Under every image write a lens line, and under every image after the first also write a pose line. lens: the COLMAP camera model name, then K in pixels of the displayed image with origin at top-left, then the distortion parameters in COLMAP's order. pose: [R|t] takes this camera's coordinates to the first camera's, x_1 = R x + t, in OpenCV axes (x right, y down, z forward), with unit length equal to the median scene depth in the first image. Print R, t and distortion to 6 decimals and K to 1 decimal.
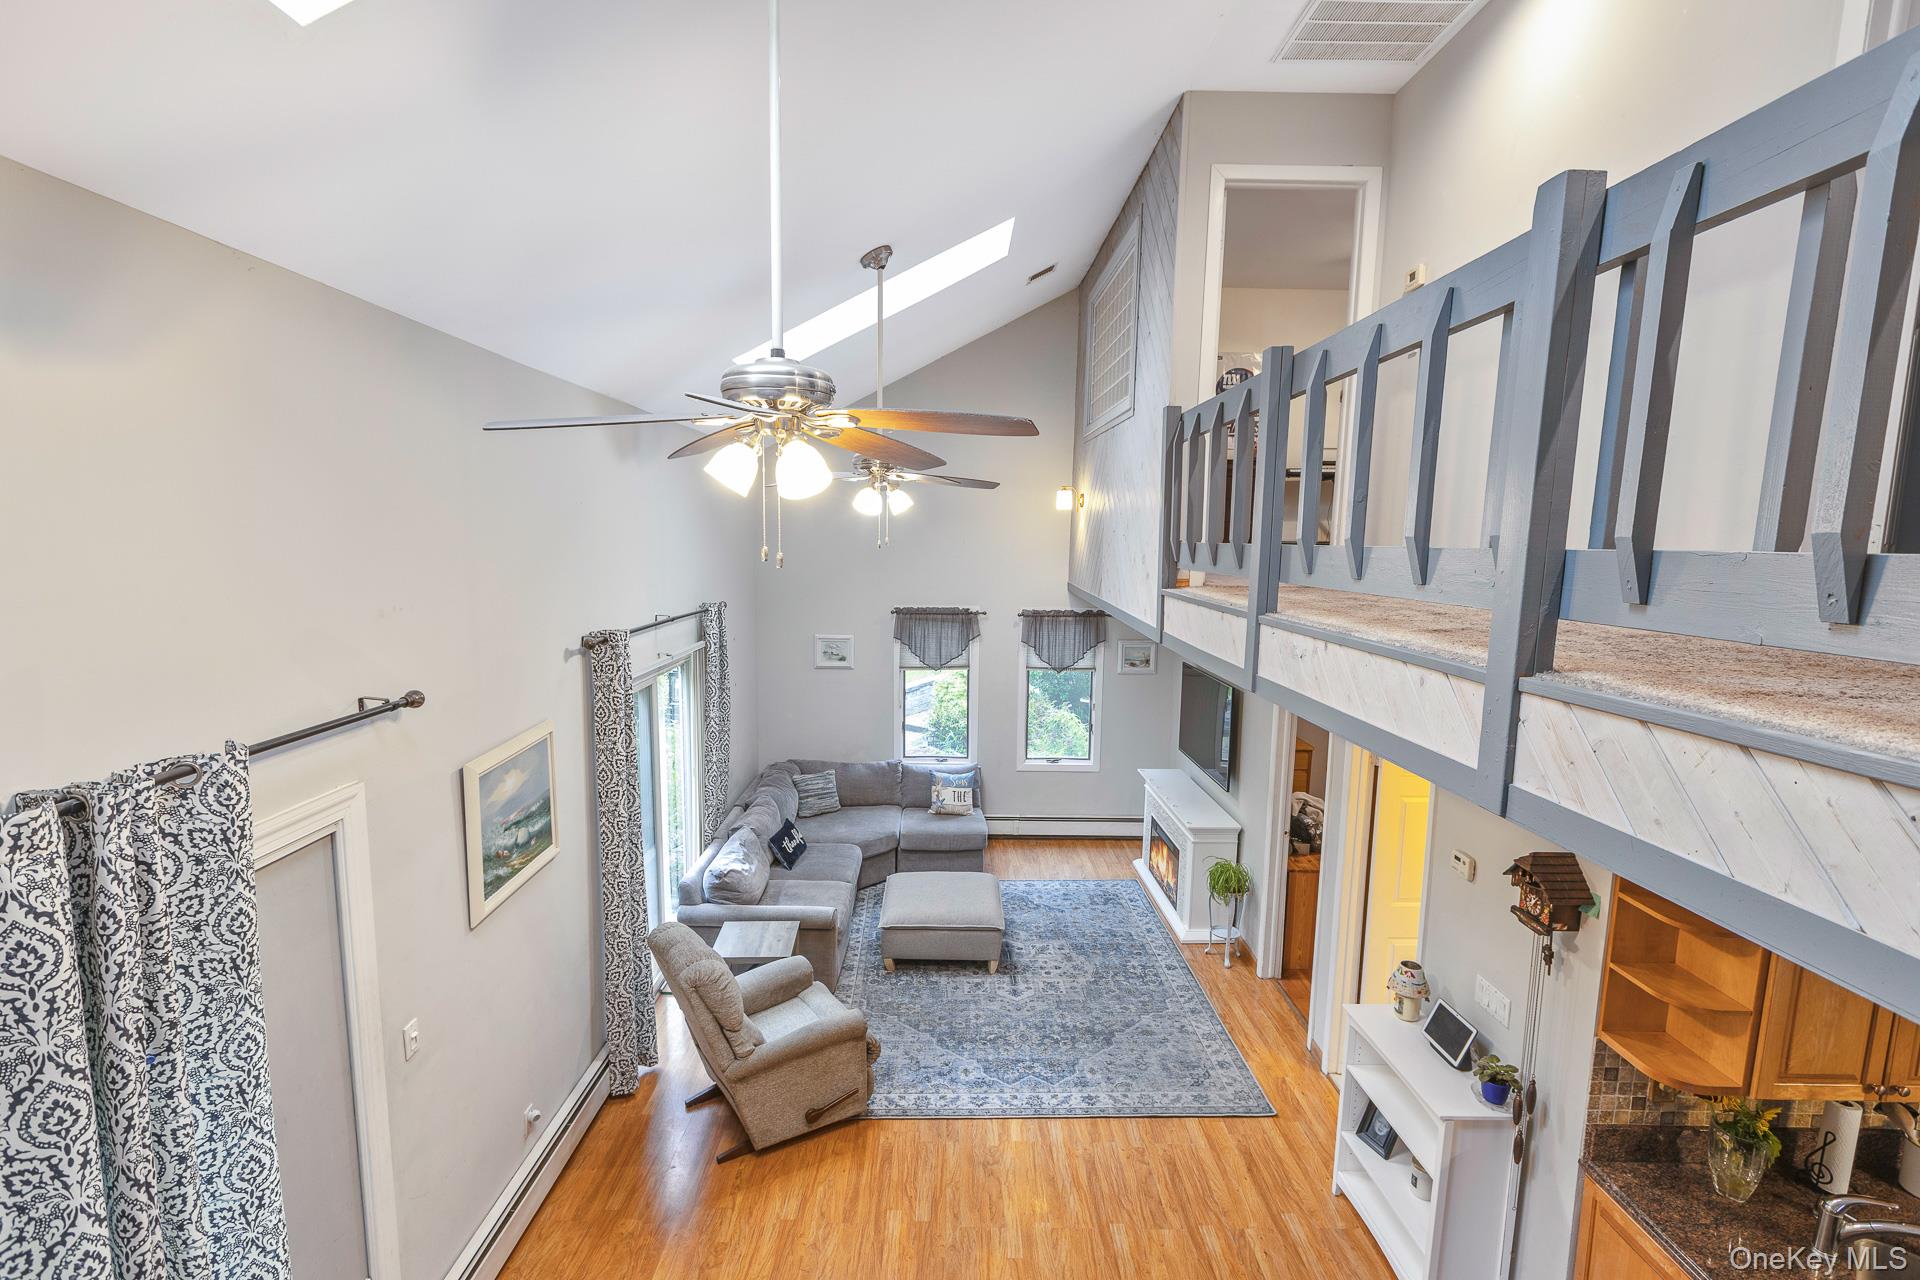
lens RADIAL K [[887.2, 0, 961.5], [0, 887.2, 647.7], [0, 0, 1]] dist [-0.001068, 0.014897]
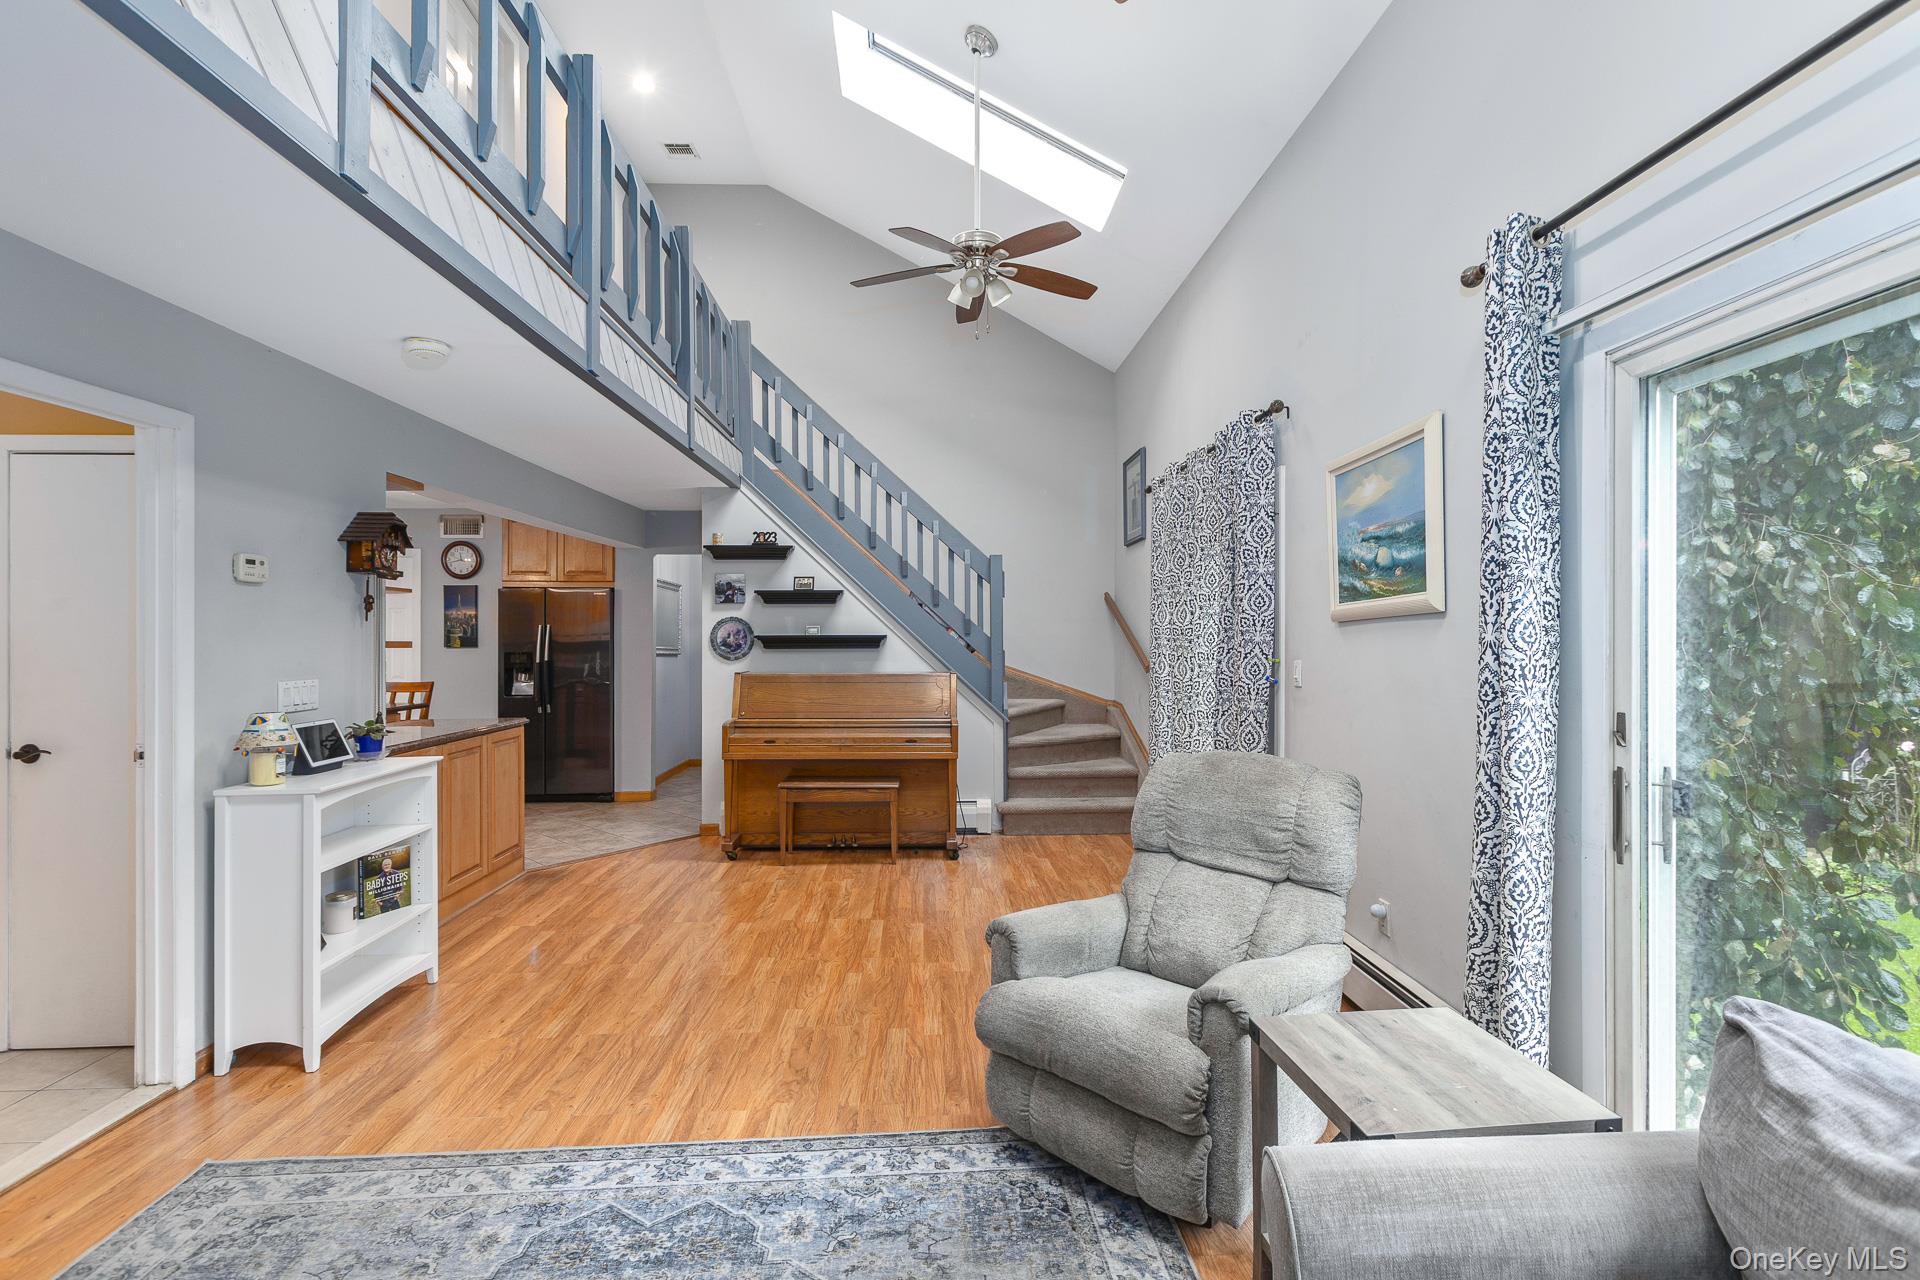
lens RADIAL K [[883.3, 0, 960.2], [0, 883.3, 628.5], [0, 0, 1]] dist [-0.001628, -0.000518]
pose [[-0.999376, -0.014496, -0.032218, -0.048023], [-0.018293, 0.992499, 0.120877, 0.124539], [0.030224, 0.121391, -0.992145, 1.219412]]
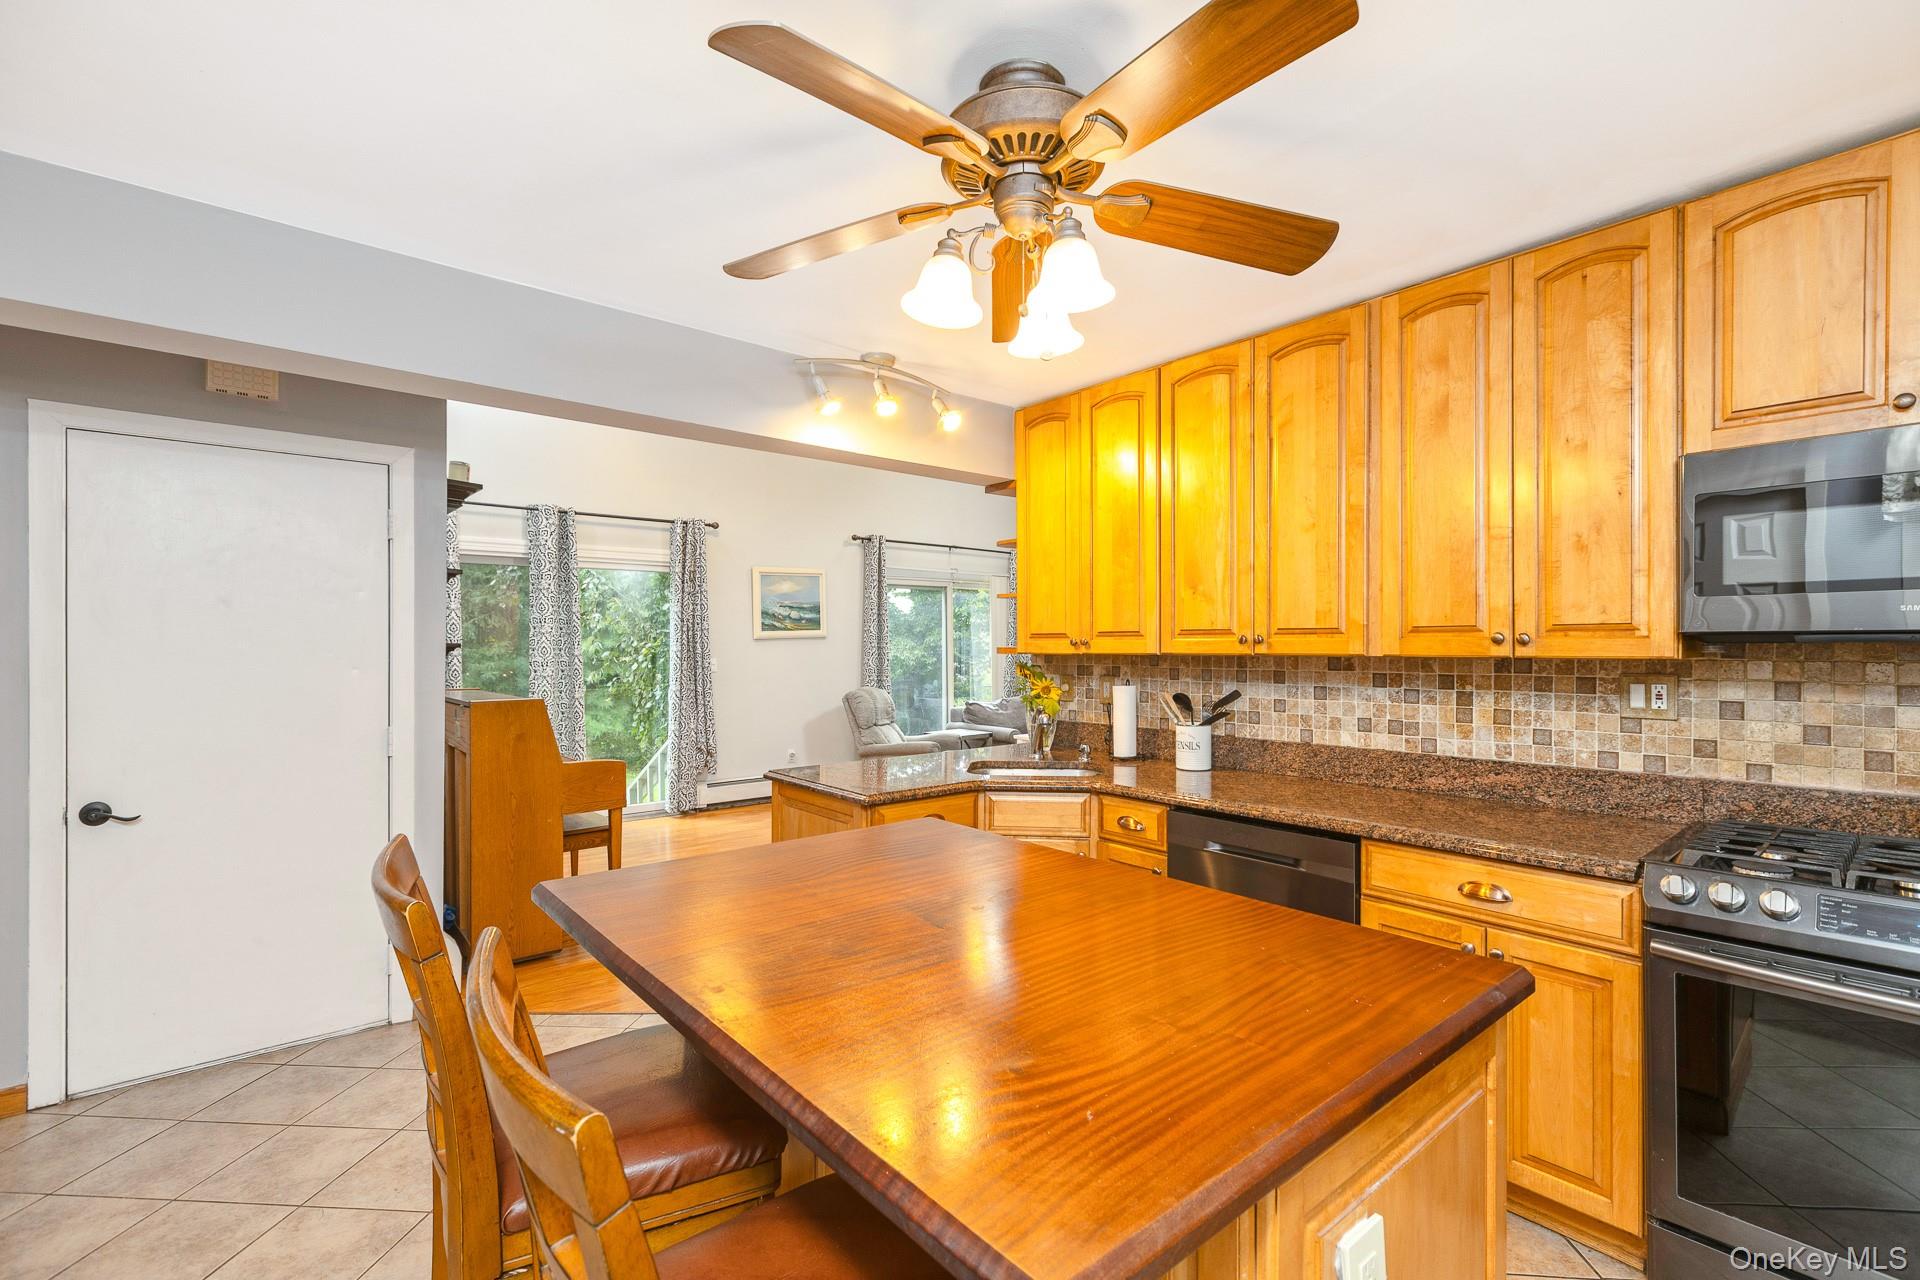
lens RADIAL K [[851.9, 0, 968.5], [0, 851.9, 648.4], [0, 0, 1]] dist [0.003441, 0.000454]
pose [[0.639409, -0.016080, -0.768699, 0.914407], [-0.086532, 0.991924, -0.092727, 0.300447], [0.763982, 0.125807, 0.632854, 0.016120]]
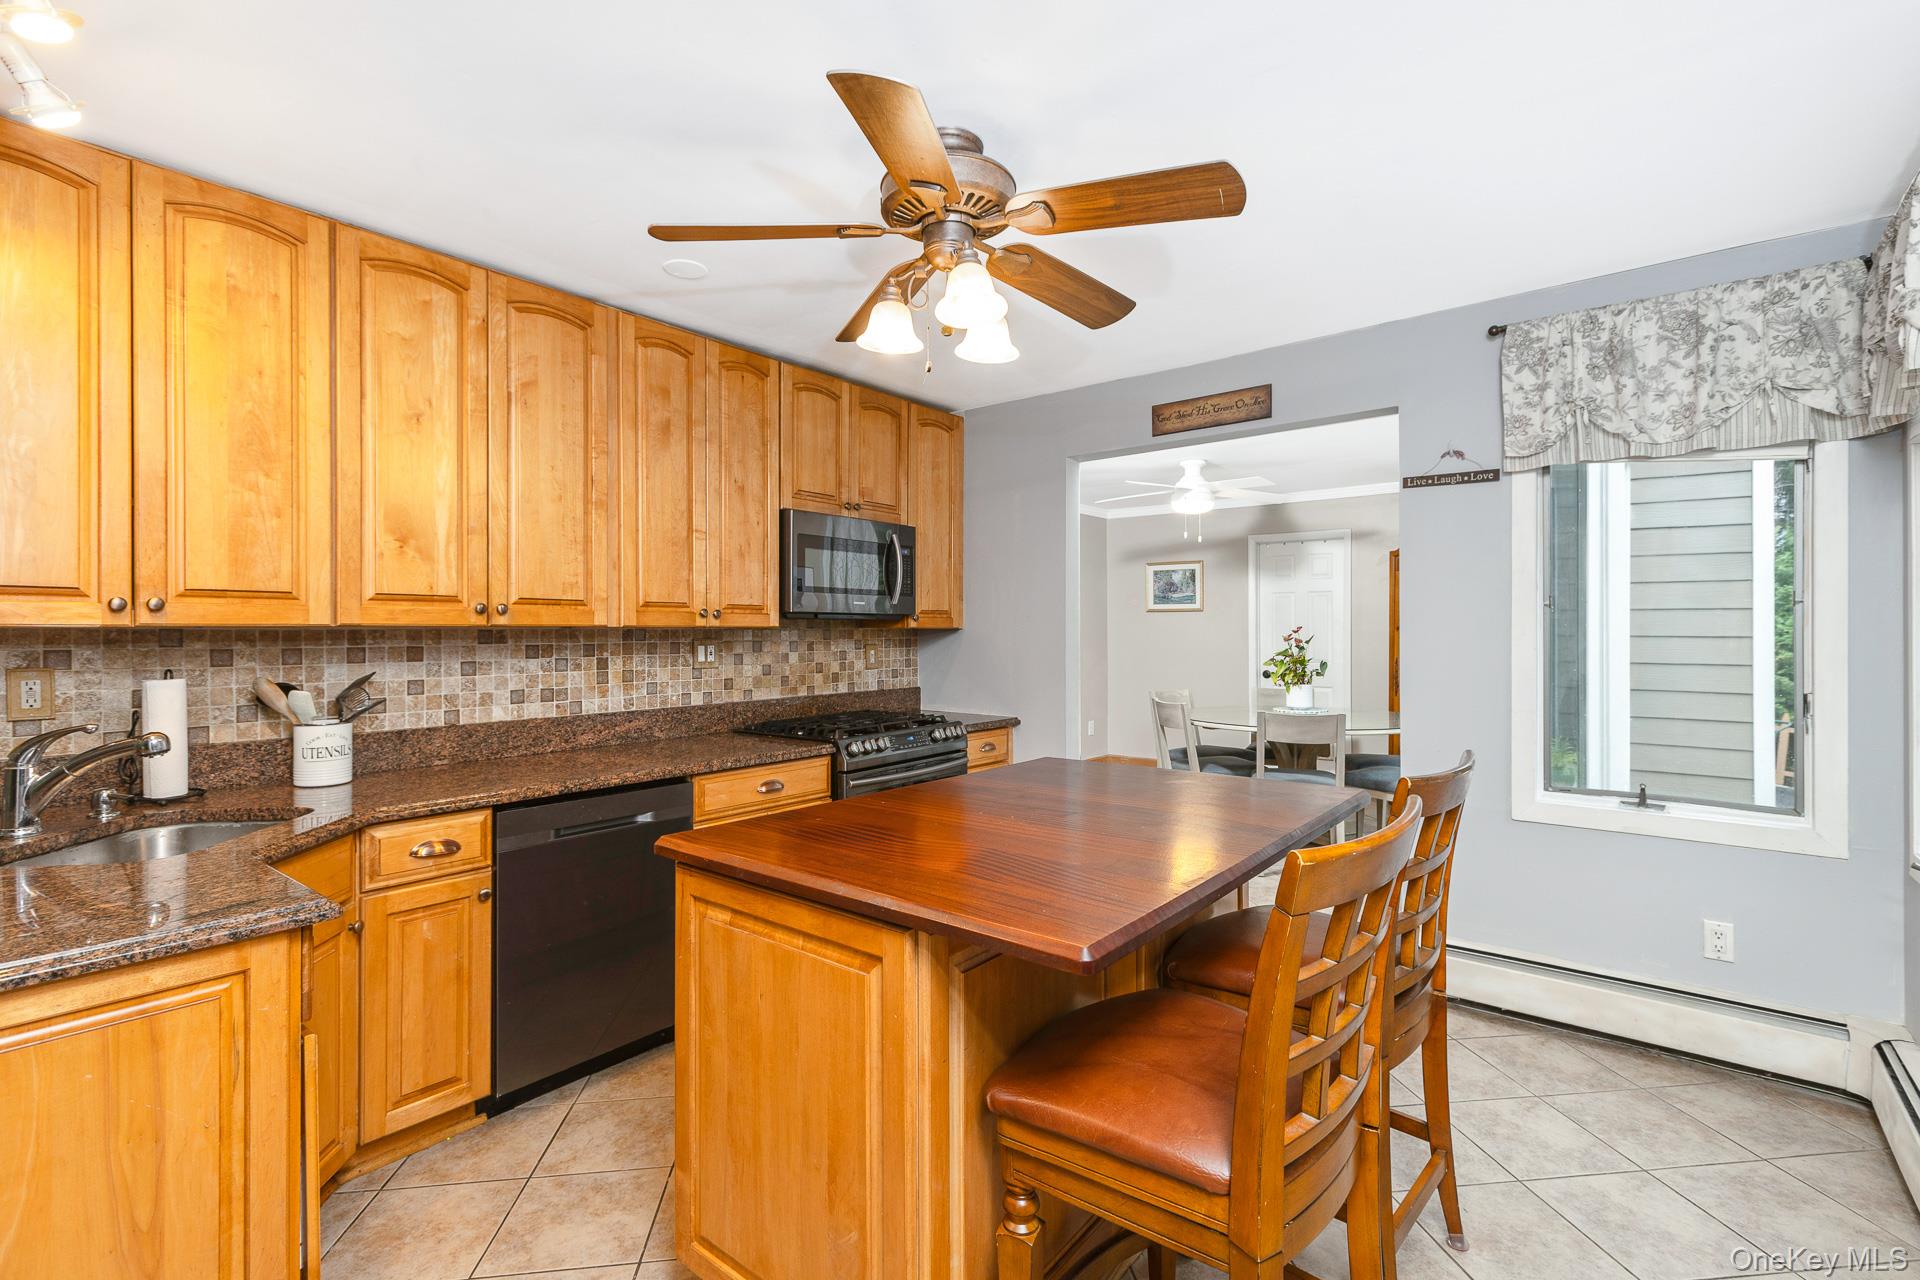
lens RADIAL K [[877.2, 0, 967.7], [0, 877.2, 630.6], [0, 0, 1]] dist [0.016376, -0.000123]
pose [[0.622135, -0.018573, 0.782690, 0.420085], [0.114099, 0.991196, -0.067173, 0.305249], [-0.774551, 0.131095, 0.618777, -0.018071]]
